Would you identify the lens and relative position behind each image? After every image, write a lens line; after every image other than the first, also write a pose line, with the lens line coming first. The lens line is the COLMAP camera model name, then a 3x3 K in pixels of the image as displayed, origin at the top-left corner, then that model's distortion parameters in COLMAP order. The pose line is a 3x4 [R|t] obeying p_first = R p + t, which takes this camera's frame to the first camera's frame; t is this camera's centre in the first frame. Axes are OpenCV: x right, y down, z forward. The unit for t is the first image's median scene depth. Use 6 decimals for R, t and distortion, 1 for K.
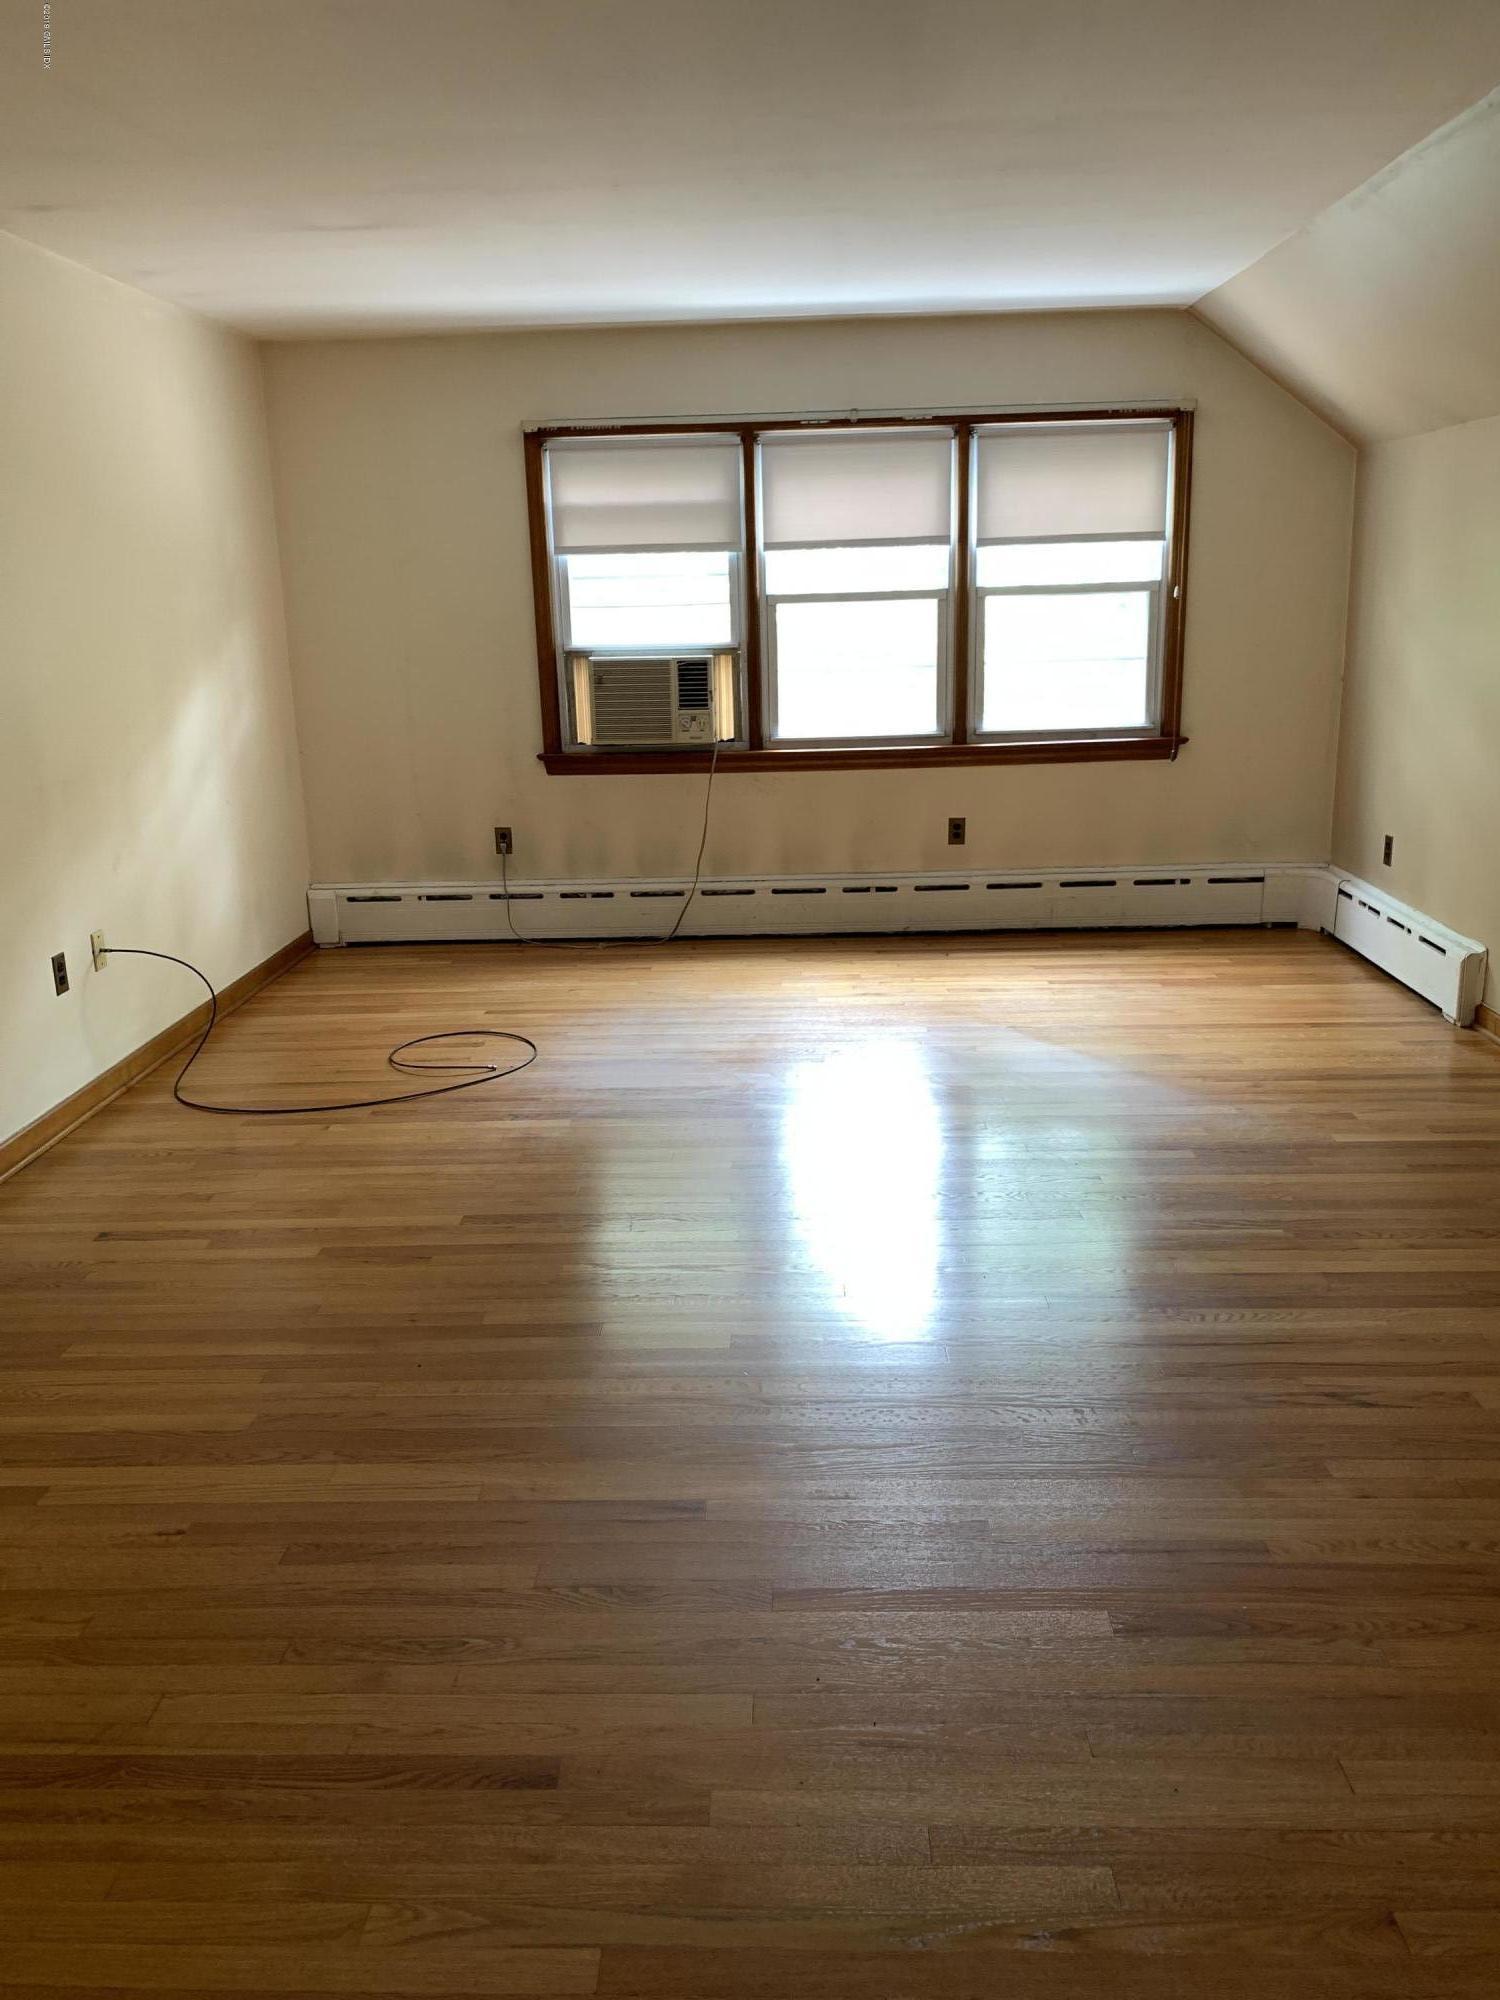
lens RADIAL K [[1521.2, 0, 751.7], [0, 1521.2, 1002.9], [0, 0, 1]] dist [0.069412, -0.094470]
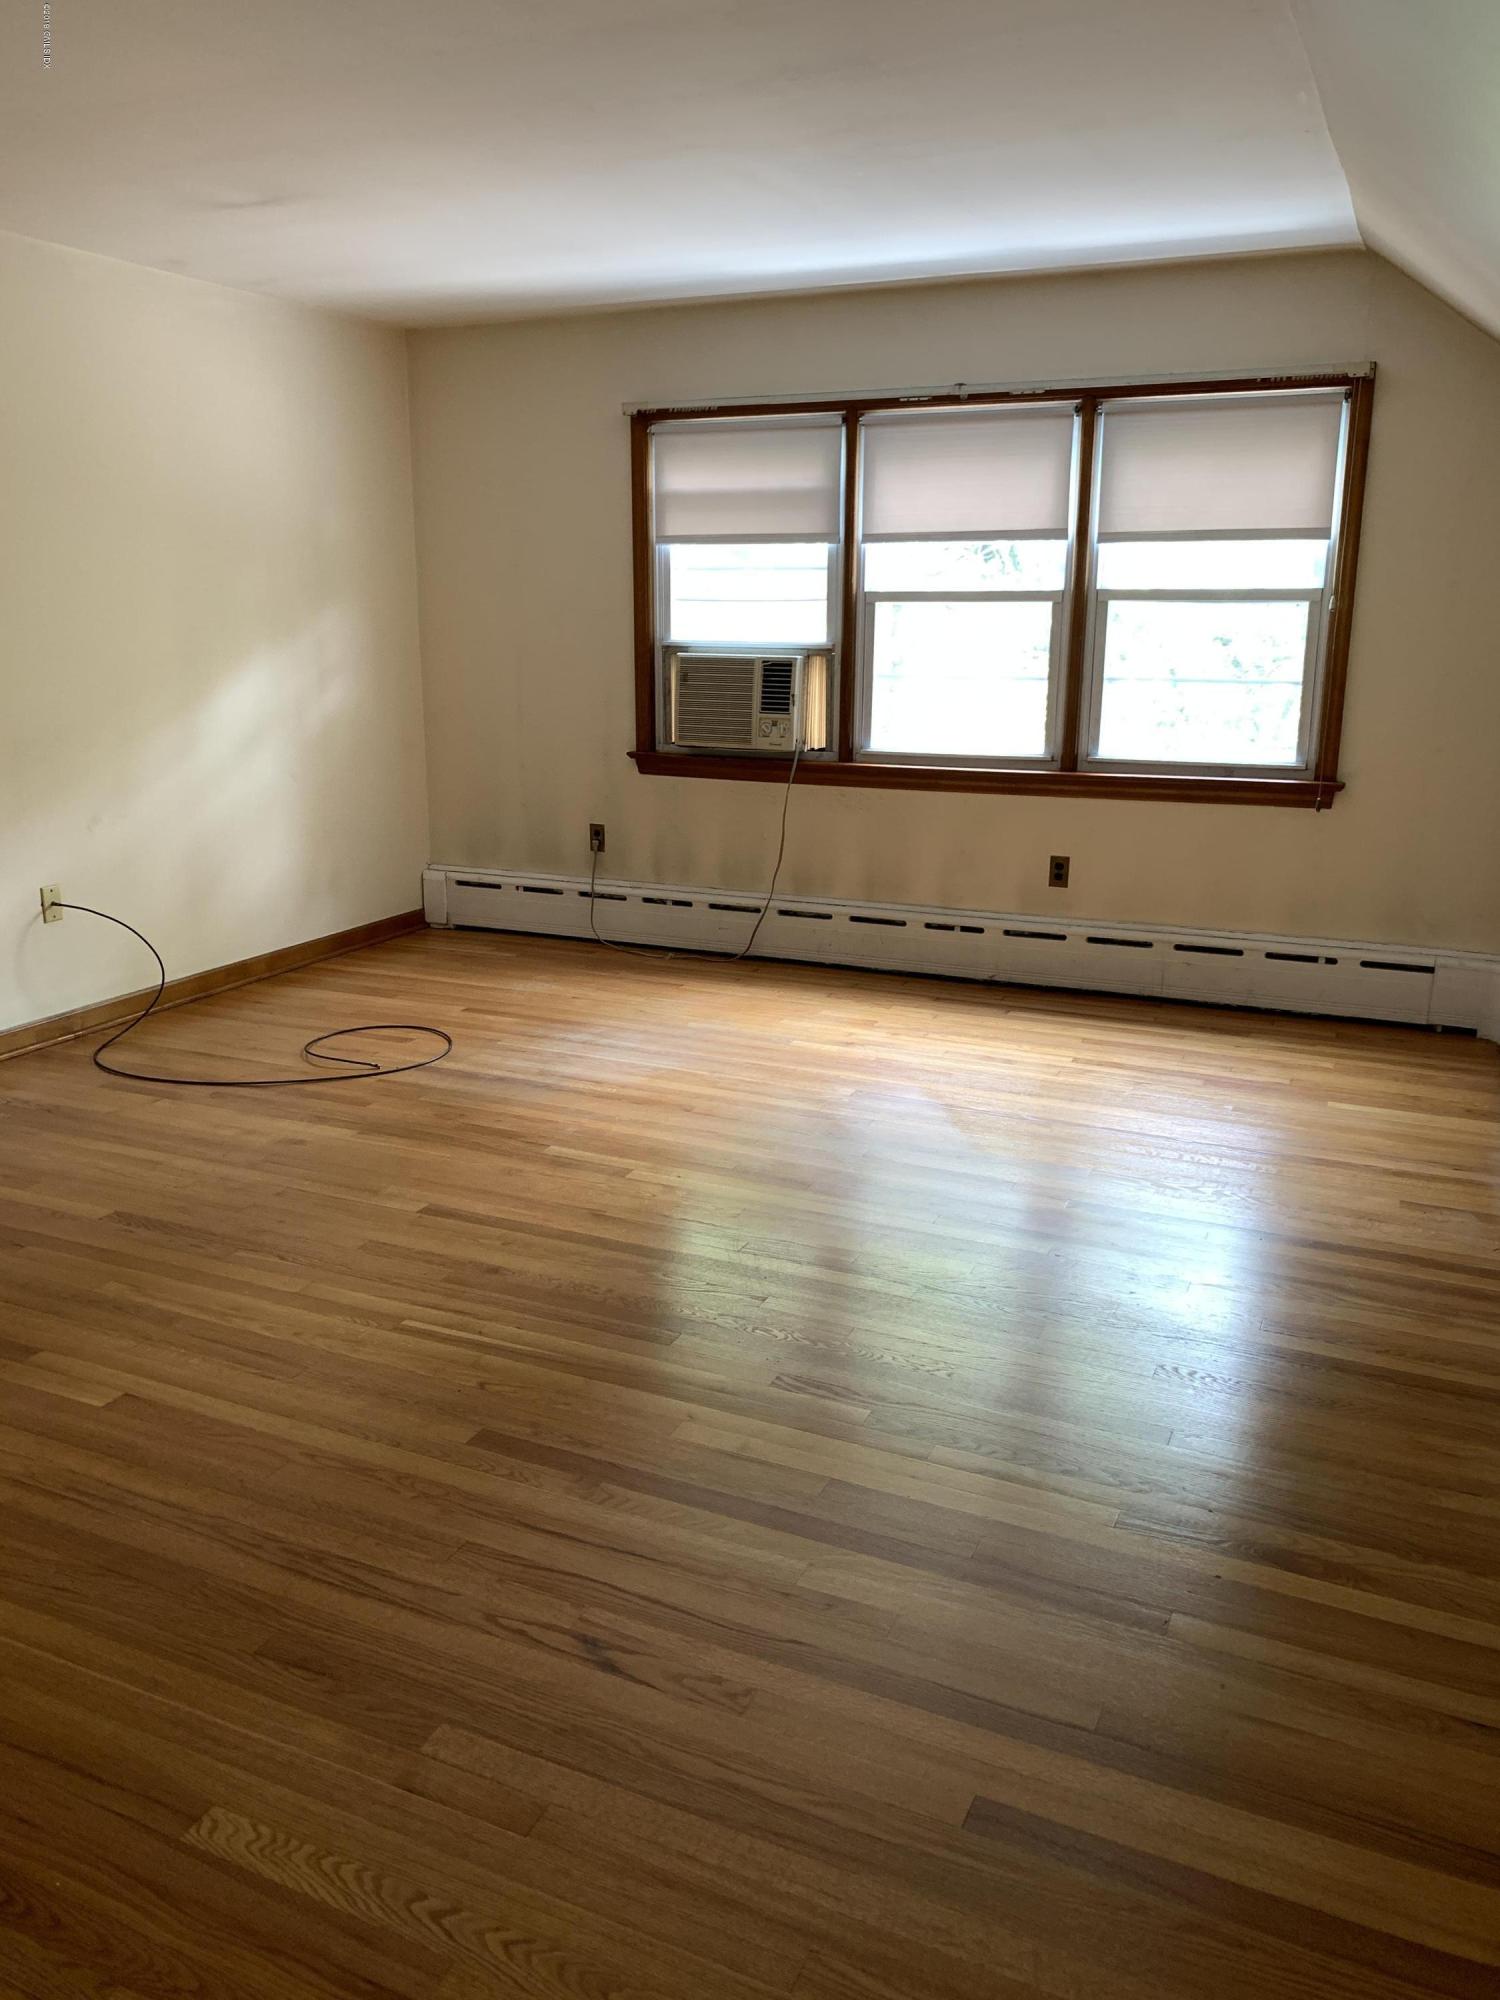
lens RADIAL K [[1521.2, 0, 746.0], [0, 1521.2, 1003.3], [0, 0, 1]] dist [0.069412, -0.094470]
pose [[0.924568, 0.126343, -0.359460, 0.298936], [-0.126887, 0.991669, 0.022186, -0.036731], [0.359269, 0.025098, 0.932897, 0.136685]]
